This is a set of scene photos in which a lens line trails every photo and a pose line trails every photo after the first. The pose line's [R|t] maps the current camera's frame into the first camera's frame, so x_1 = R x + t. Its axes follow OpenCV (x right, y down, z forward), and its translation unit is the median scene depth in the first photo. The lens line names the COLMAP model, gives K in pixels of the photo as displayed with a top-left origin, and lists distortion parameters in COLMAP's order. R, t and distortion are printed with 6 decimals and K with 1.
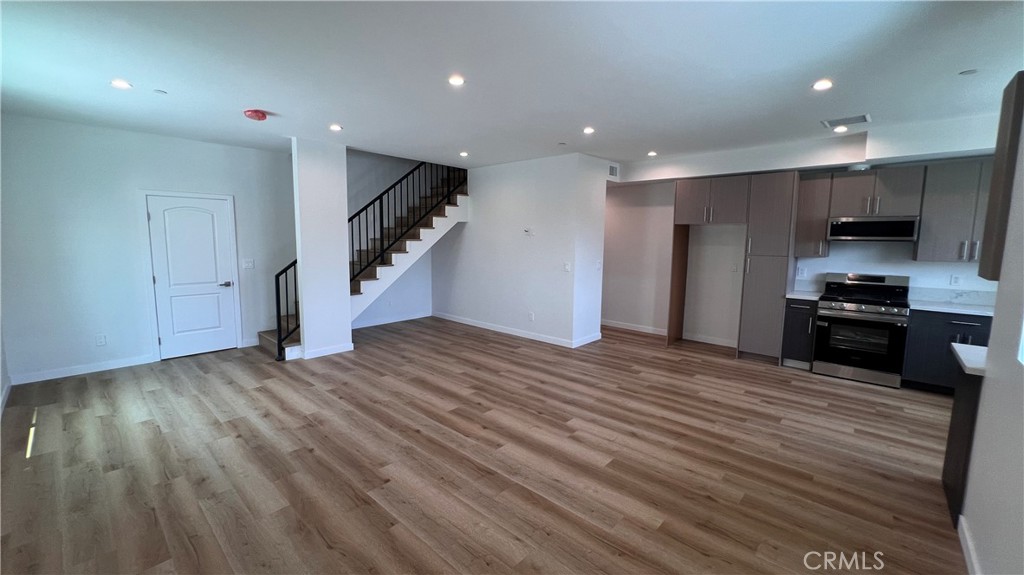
lens RADIAL K [[413.9, 0, 509.0], [0, 413.9, 286.1], [0, 0, 1]] dist [-0.006703, 0.000425]
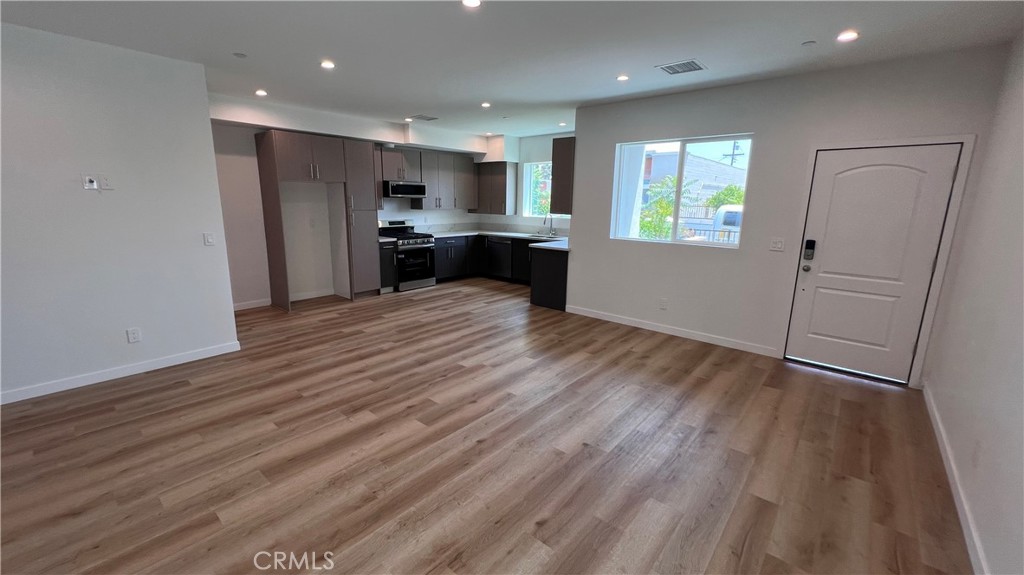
lens RADIAL K [[413.9, 0, 509.0], [0, 413.9, 284.4], [0, 0, 1]] dist [-0.006703, 0.000425]
pose [[-0.039678, -0.214077, 0.976011, -0.730672], [0.102219, 0.970786, 0.217086, -0.094080], [-0.993970, 0.108380, -0.016636, 0.706516]]
